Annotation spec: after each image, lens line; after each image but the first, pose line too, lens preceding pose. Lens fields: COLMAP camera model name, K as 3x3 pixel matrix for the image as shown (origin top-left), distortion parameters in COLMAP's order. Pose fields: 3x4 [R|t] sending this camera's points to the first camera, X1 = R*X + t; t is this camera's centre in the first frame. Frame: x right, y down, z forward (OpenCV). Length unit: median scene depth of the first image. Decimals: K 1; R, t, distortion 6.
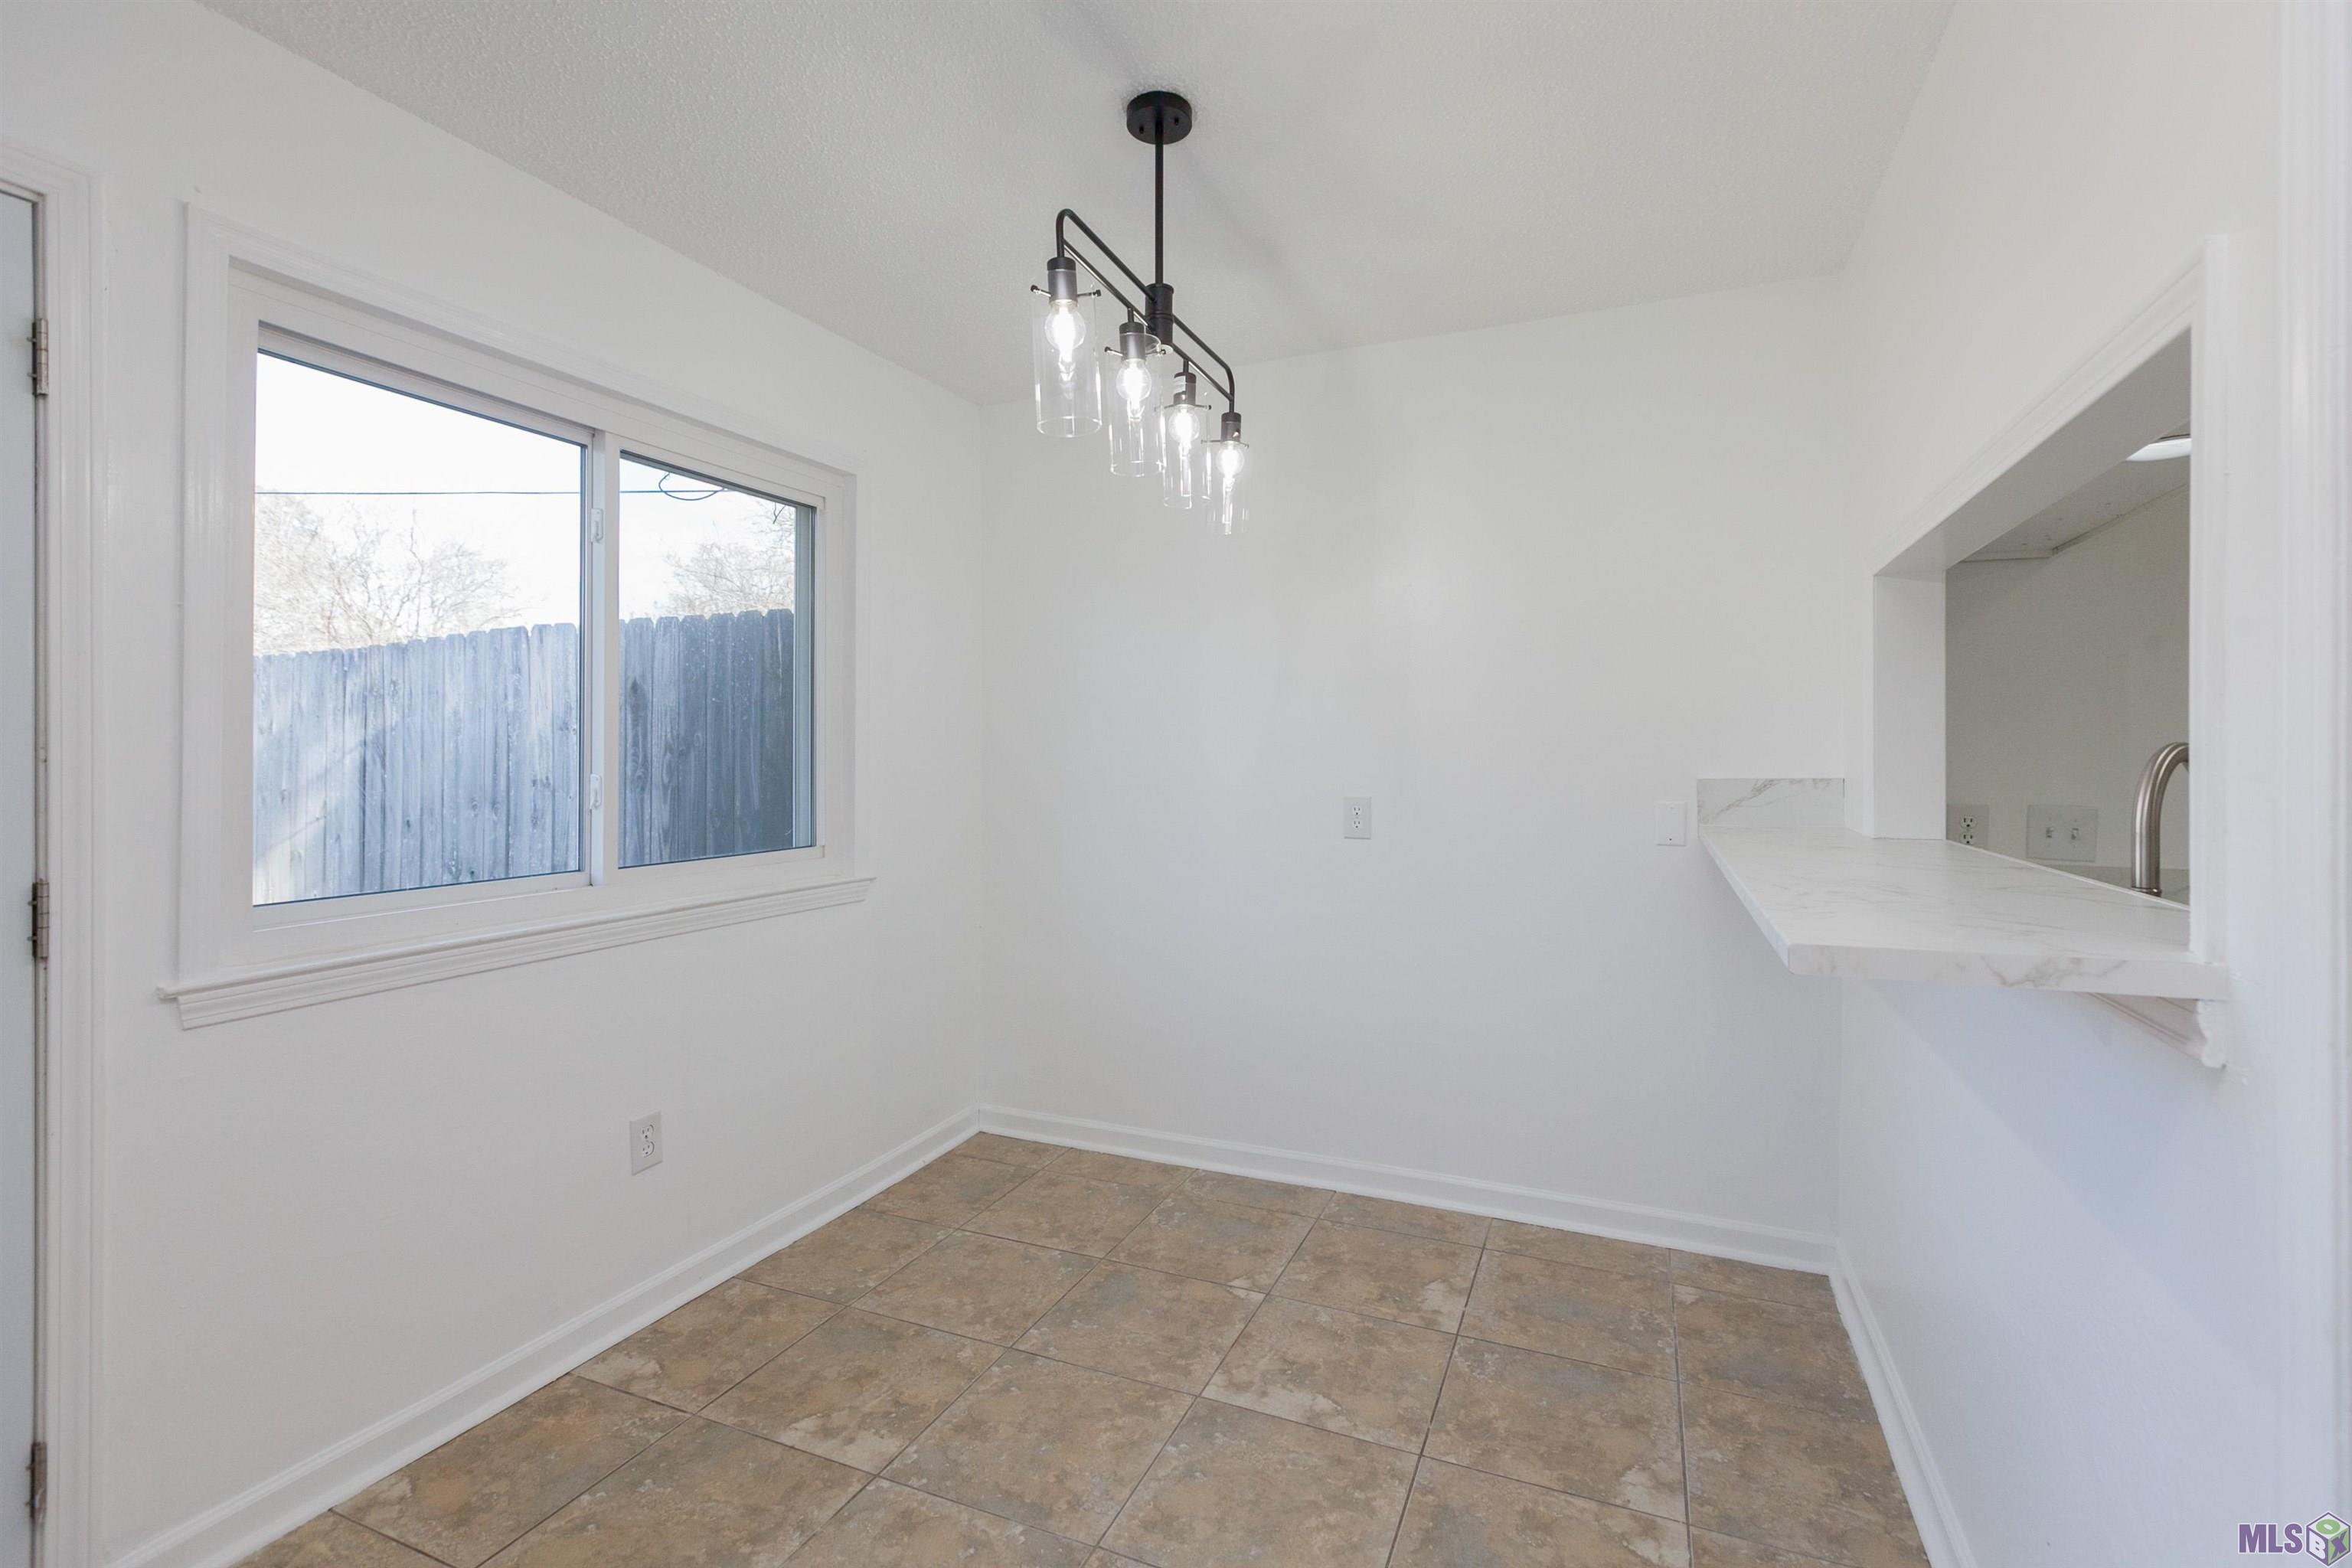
lens RADIAL K [[1071.9, 0, 1173.7], [0, 1071.9, 752.7], [0, 0, 1]] dist [0.006837, -0.002059]
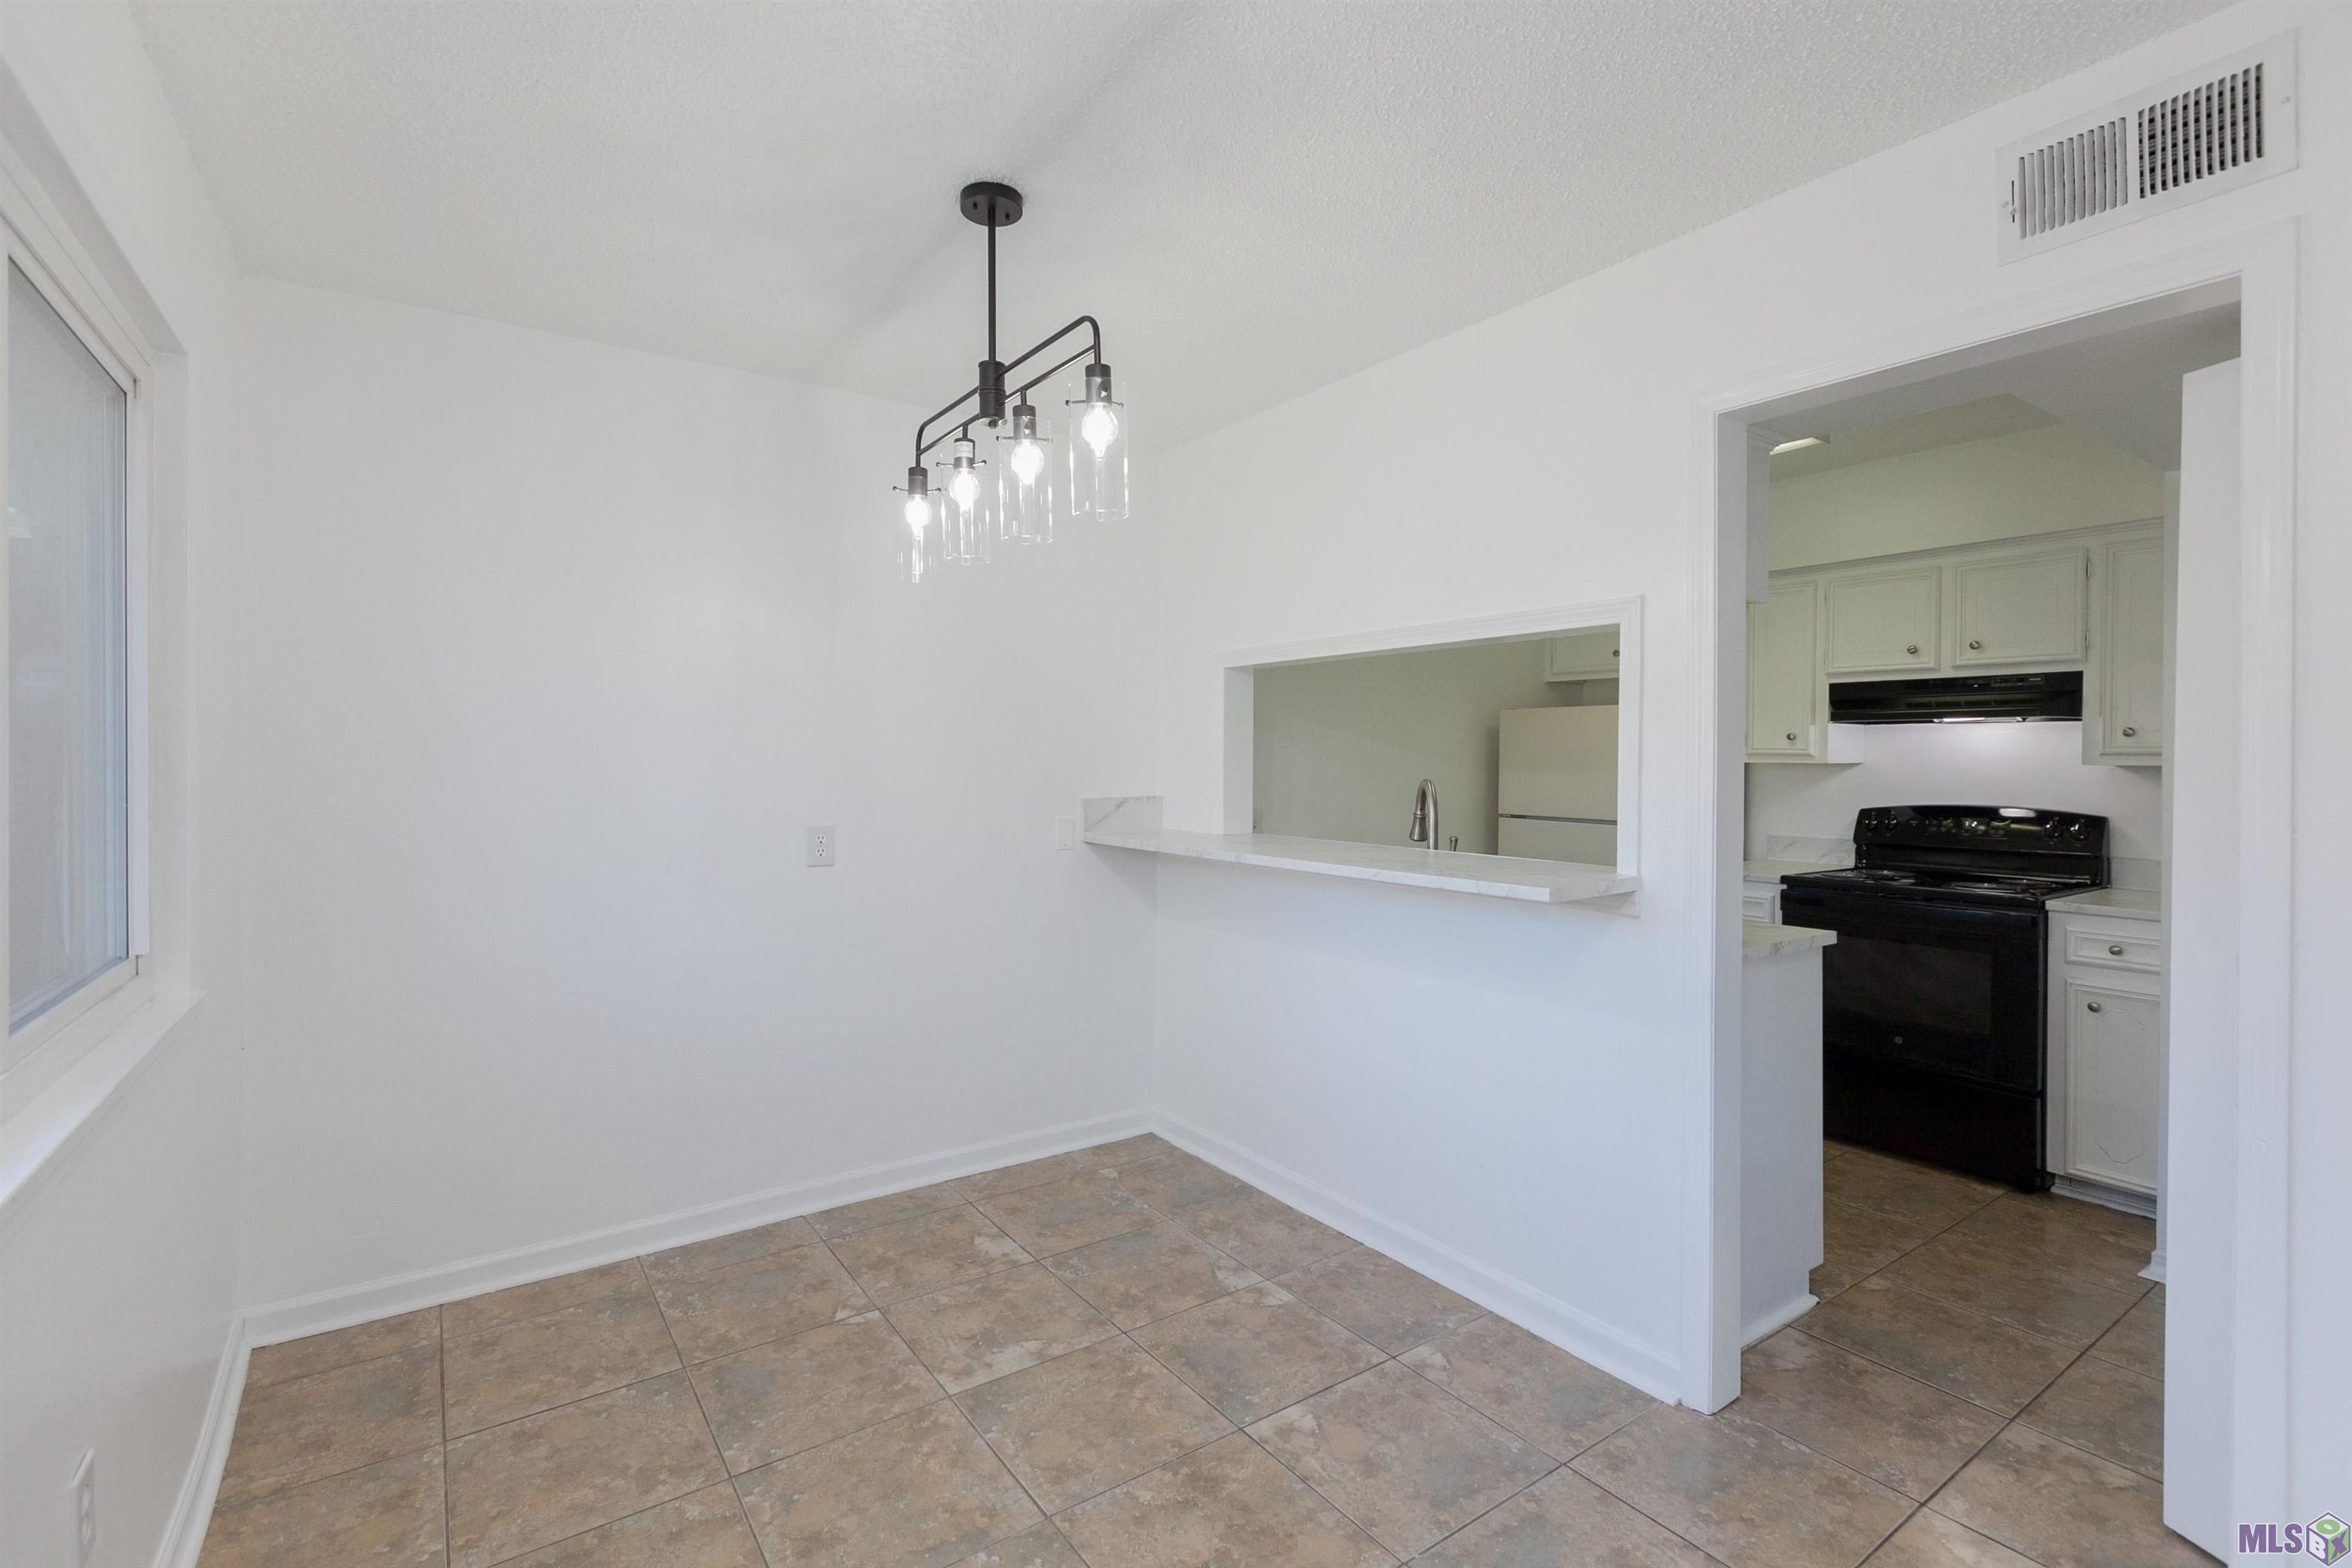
lens RADIAL K [[1071.9, 0, 1166.7], [0, 1071.9, 770.8], [0, 0, 1]] dist [0.006837, -0.002059]
pose [[0.518635, -0.010805, 0.854928, -0.658335], [-0.002952, 0.999892, 0.014428, -0.033734], [-0.854991, -0.010007, 0.518547, 0.227466]]
